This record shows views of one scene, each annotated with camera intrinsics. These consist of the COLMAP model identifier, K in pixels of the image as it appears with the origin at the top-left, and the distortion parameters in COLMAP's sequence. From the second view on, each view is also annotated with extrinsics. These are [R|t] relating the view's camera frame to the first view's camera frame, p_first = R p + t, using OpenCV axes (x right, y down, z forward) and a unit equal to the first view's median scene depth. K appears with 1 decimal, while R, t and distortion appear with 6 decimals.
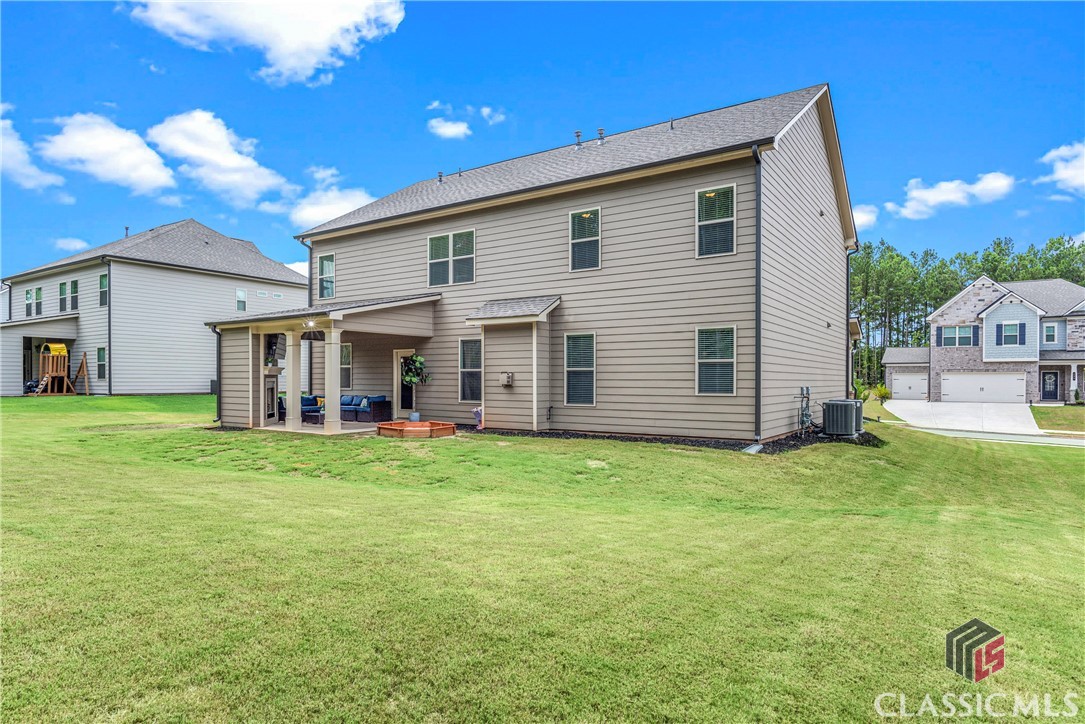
lens RADIAL K [[611.8, 0, 510.1], [0, 611.8, 366.9], [0, 0, 1]] dist [0.005668, 0.001265]
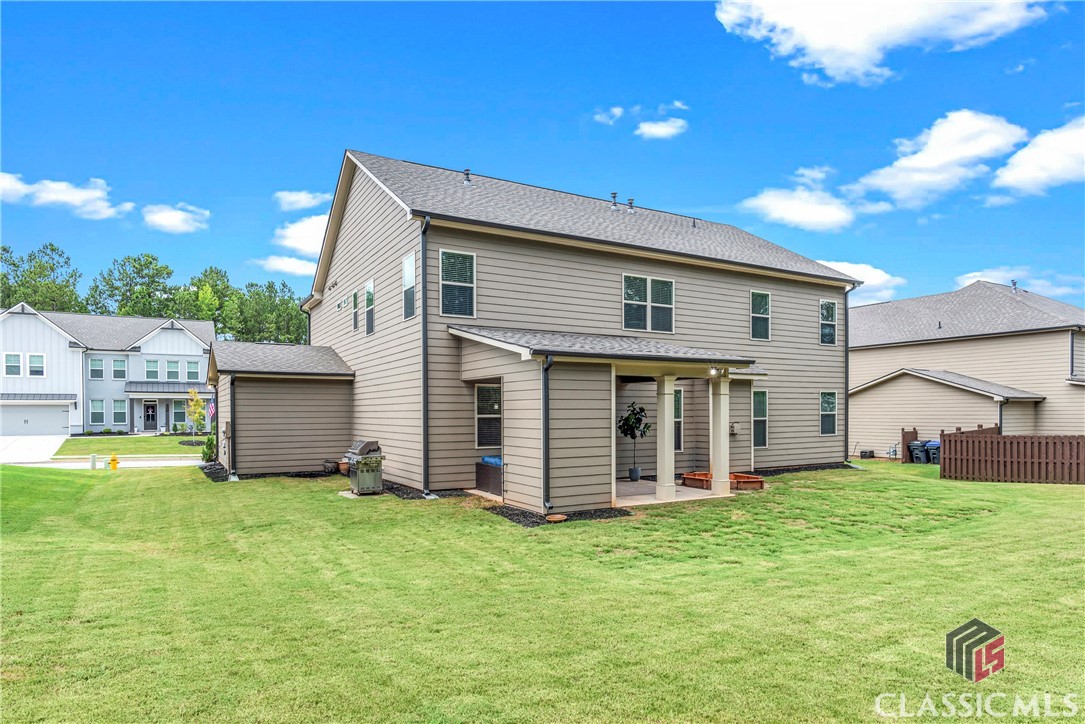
lens RADIAL K [[611.8, 0, 541.6], [0, 611.8, 415.5], [0, 0, 1]] dist [0.005668, 0.001265]
pose [[0.439638, -0.004787, 0.898162, -1.108086], [-0.002941, 0.999973, 0.006769, -0.009390], [-0.898170, -0.005617, 0.439612, 0.784914]]
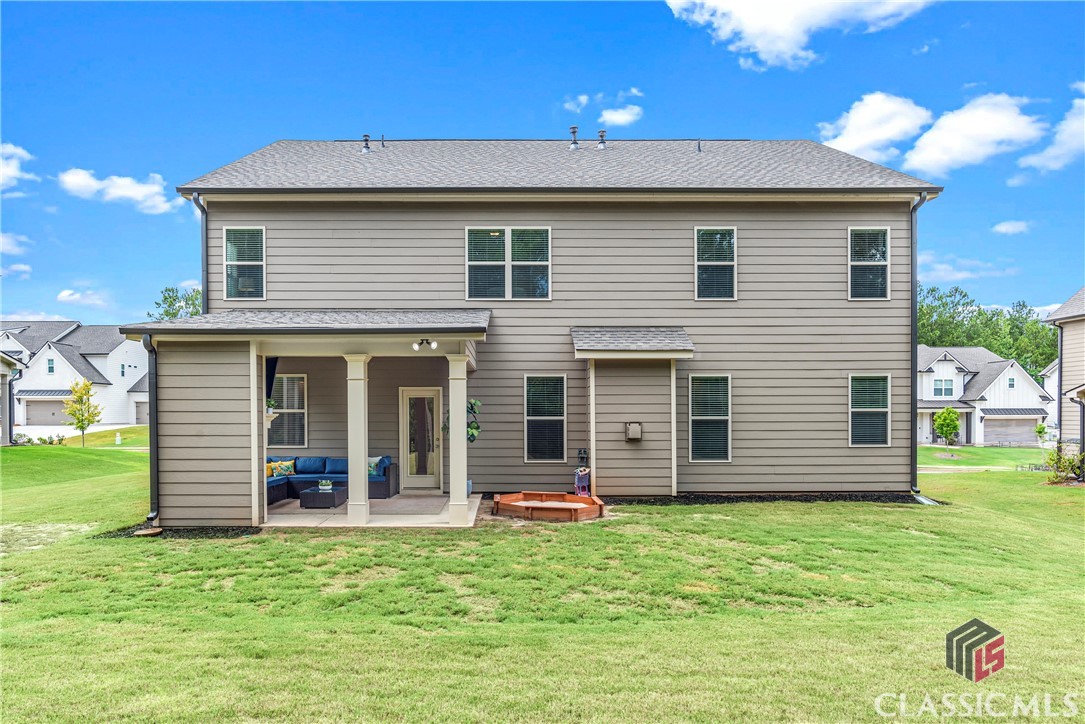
lens RADIAL K [[621.6, 0, 517.9], [0, 621.6, 429.0], [0, 0, 1]] dist [0.000318, 0.000191]
pose [[0.823856, -0.010518, 0.566701, -0.541231], [-0.007376, 0.999544, 0.029274, -0.003971], [-0.566751, -0.028297, 0.823403, 0.415493]]
